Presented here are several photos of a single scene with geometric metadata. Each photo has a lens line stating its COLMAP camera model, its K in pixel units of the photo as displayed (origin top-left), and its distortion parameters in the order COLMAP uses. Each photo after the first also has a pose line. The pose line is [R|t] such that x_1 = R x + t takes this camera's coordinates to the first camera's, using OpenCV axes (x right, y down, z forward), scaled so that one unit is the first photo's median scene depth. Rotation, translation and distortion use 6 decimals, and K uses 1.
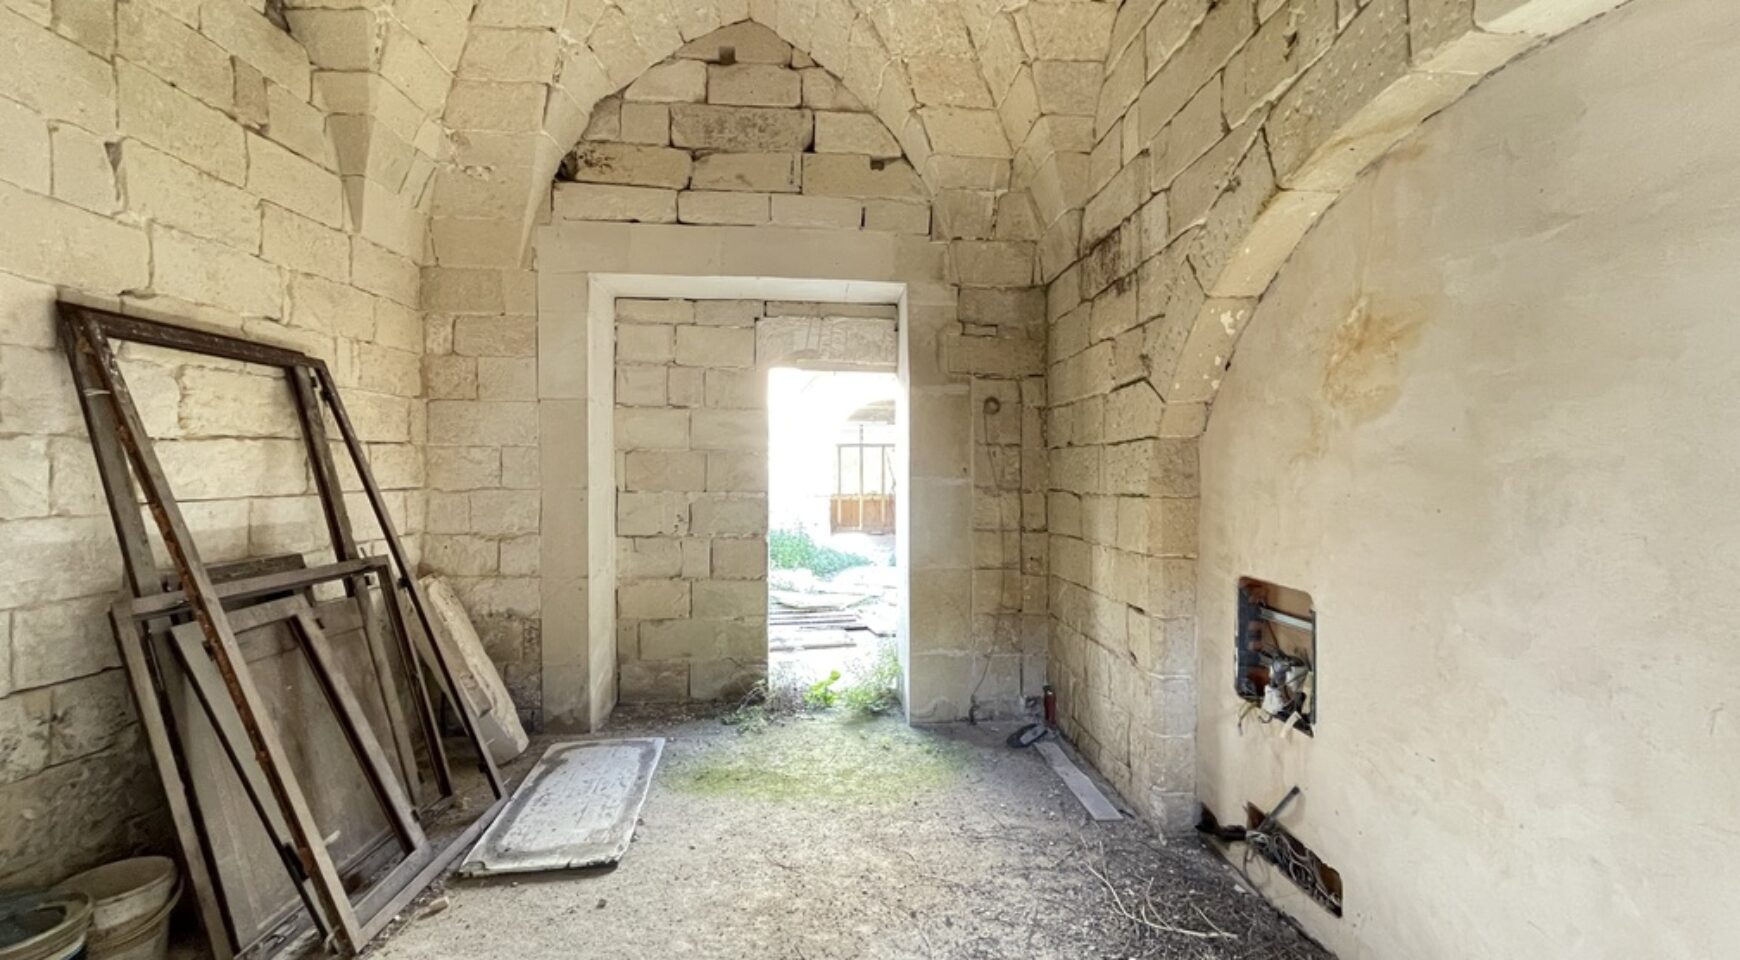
lens RADIAL K [[707.9, 0, 874.3], [0, 707.9, 477.2], [0, 0, 1]] dist [-0.001716, -0.000210]
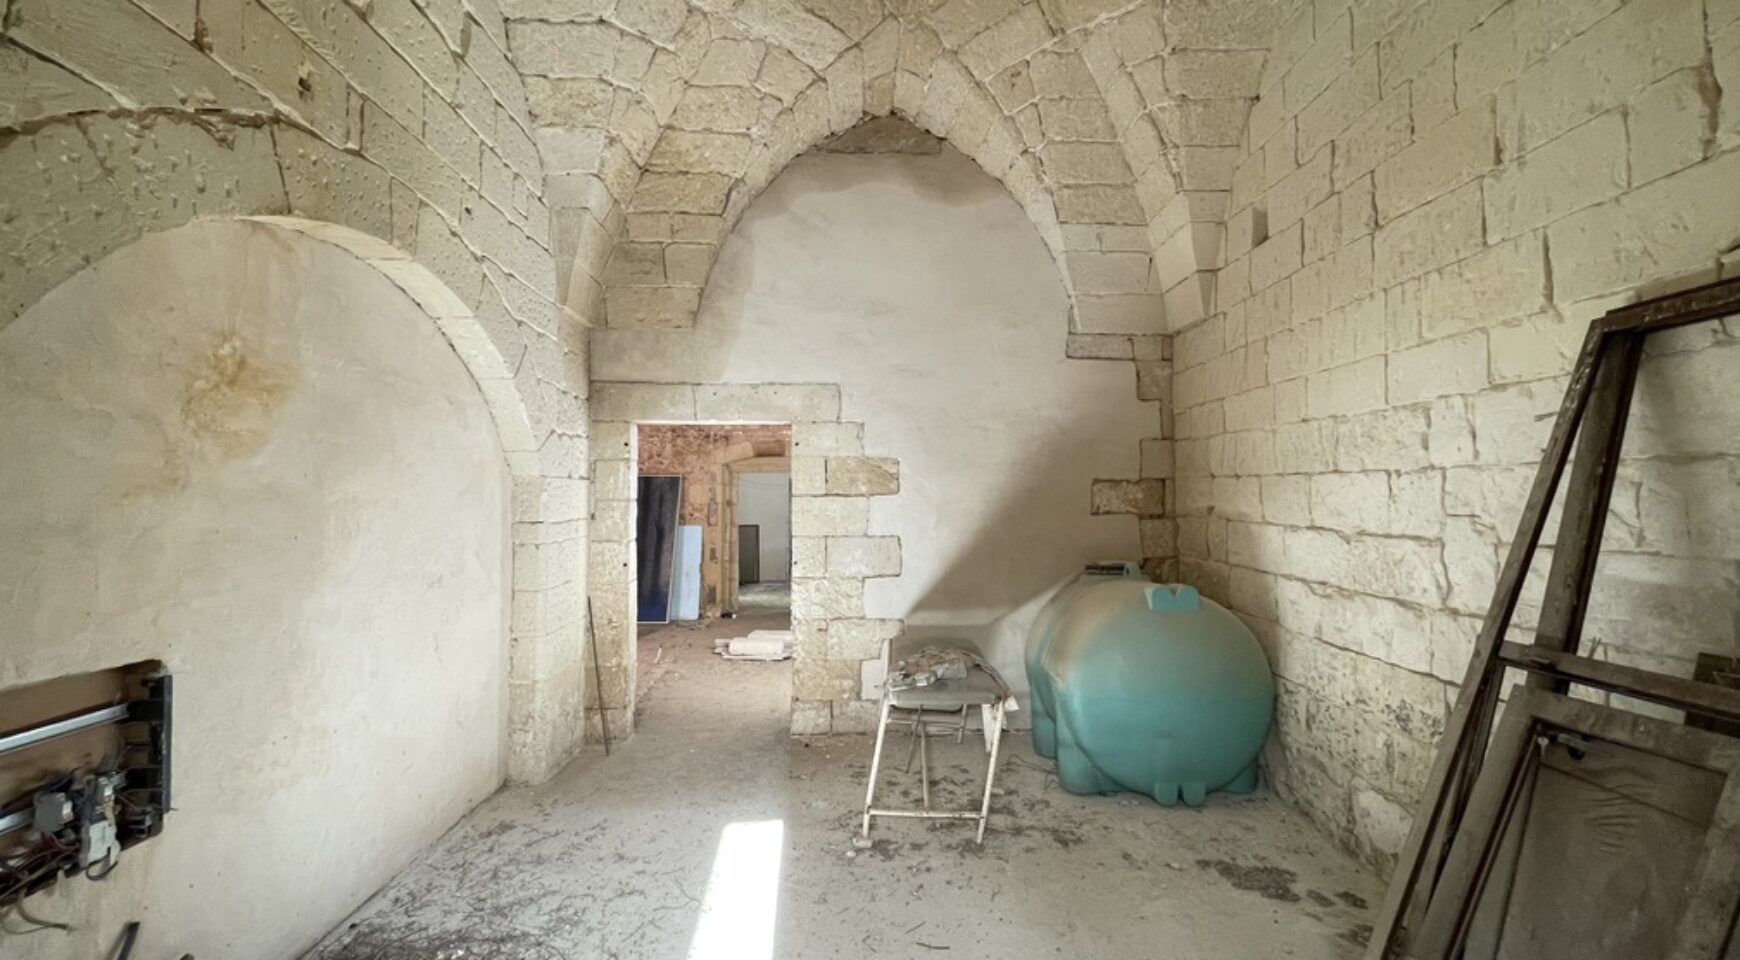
lens RADIAL K [[707.9, 0, 864.9], [0, 707.9, 481.5], [0, 0, 1]] dist [-0.001716, -0.000210]
pose [[-0.999462, 0.006105, 0.032239, -0.237163], [0.005432, 0.999766, -0.020935, -0.018240], [-0.032359, -0.020748, -0.999261, 1.888344]]
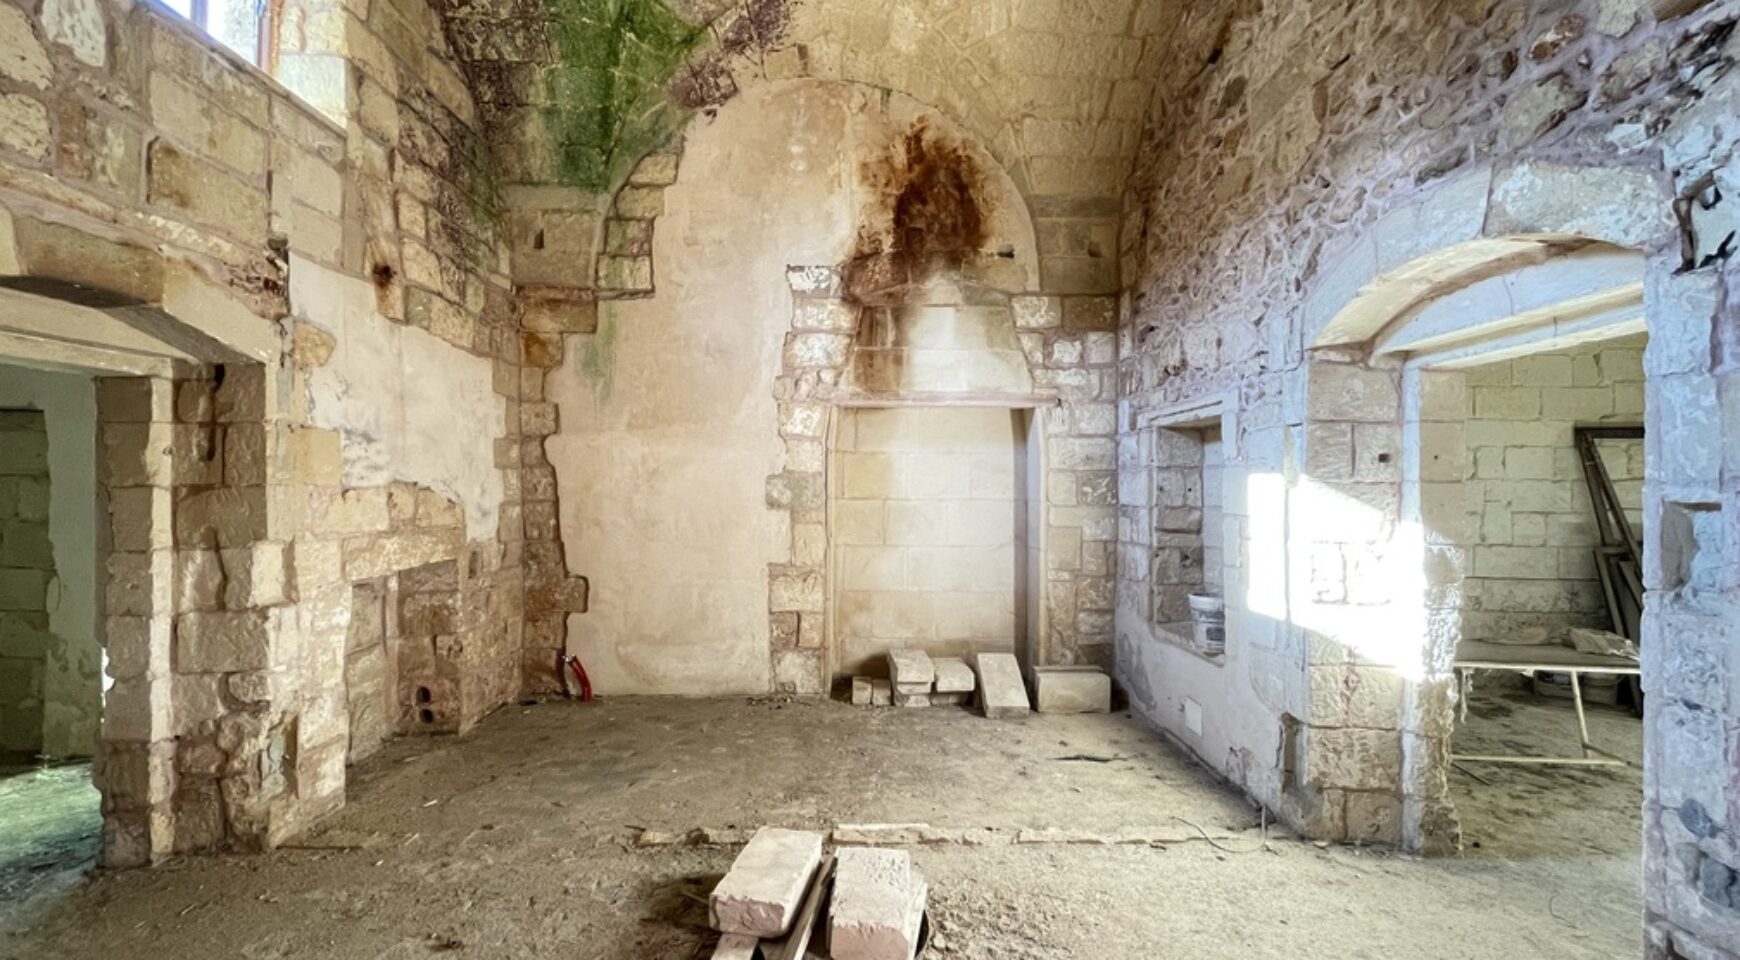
lens RADIAL K [[707.9, 0, 876.0], [0, 707.9, 483.6], [0, 0, 1]] dist [-0.001716, -0.000210]
pose [[-0.069783, -0.010615, -0.997506, 1.516605], [-0.013243, 0.999865, -0.009714, 0.008686], [0.997474, 0.012532, -0.069914, -1.297824]]
